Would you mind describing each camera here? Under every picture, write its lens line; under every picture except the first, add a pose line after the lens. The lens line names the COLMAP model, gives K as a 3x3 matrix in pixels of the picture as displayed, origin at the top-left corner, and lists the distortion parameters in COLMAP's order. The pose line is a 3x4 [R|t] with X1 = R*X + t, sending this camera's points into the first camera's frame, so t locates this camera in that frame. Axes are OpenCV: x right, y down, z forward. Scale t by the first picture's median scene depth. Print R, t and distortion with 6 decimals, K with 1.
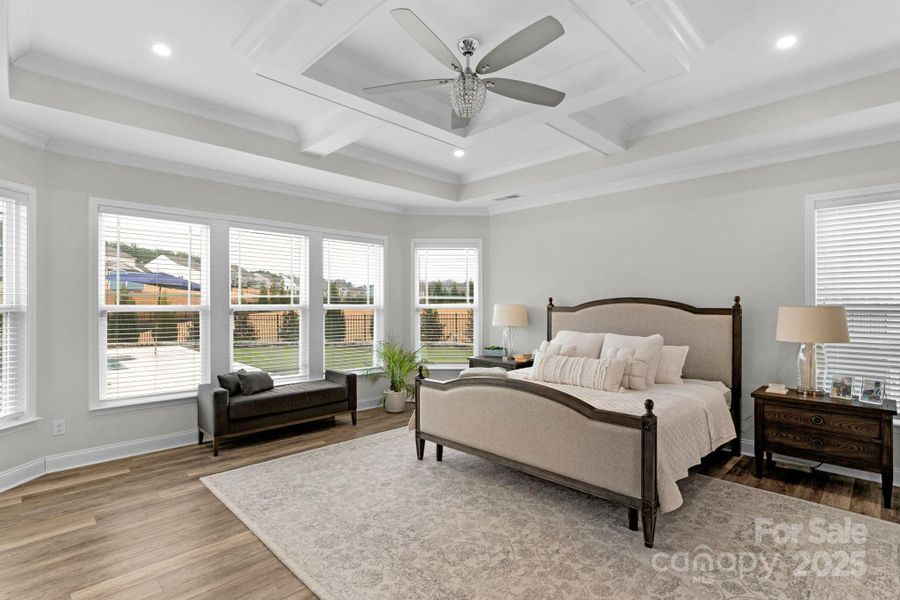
lens RADIAL K [[429.0, 0, 444.2], [0, 429.0, 302.2], [0, 0, 1]] dist [-0.000926, 0.000556]
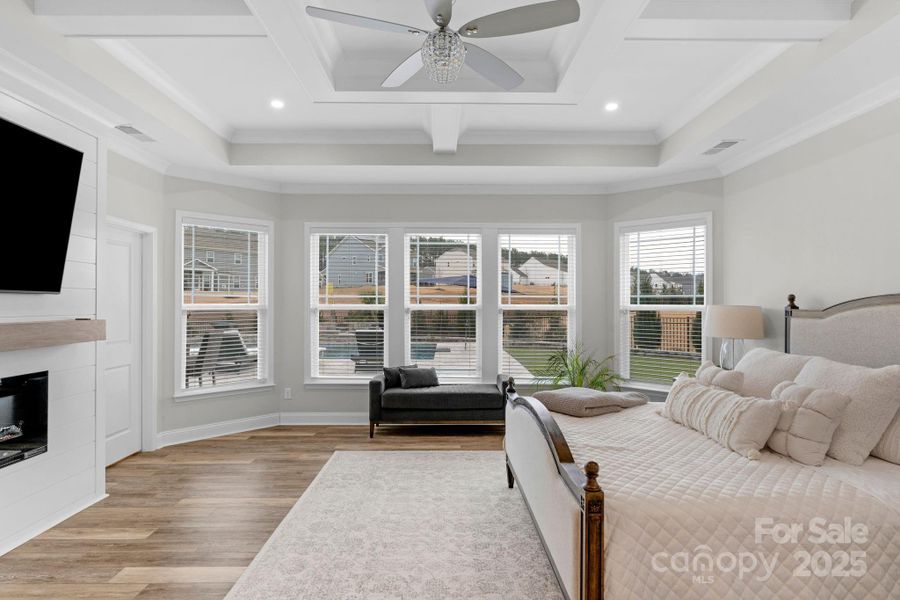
lens RADIAL K [[476.2, 0, 450.8], [0, 476.2, 302.7], [0, 0, 1]] dist [0.001032, -0.000114]
pose [[0.730104, 0.000451, -0.683336, 0.445469], [-0.000137, 1.000000, 0.000513, 0.000812], [0.683336, -0.000280, 0.730104, 0.207097]]
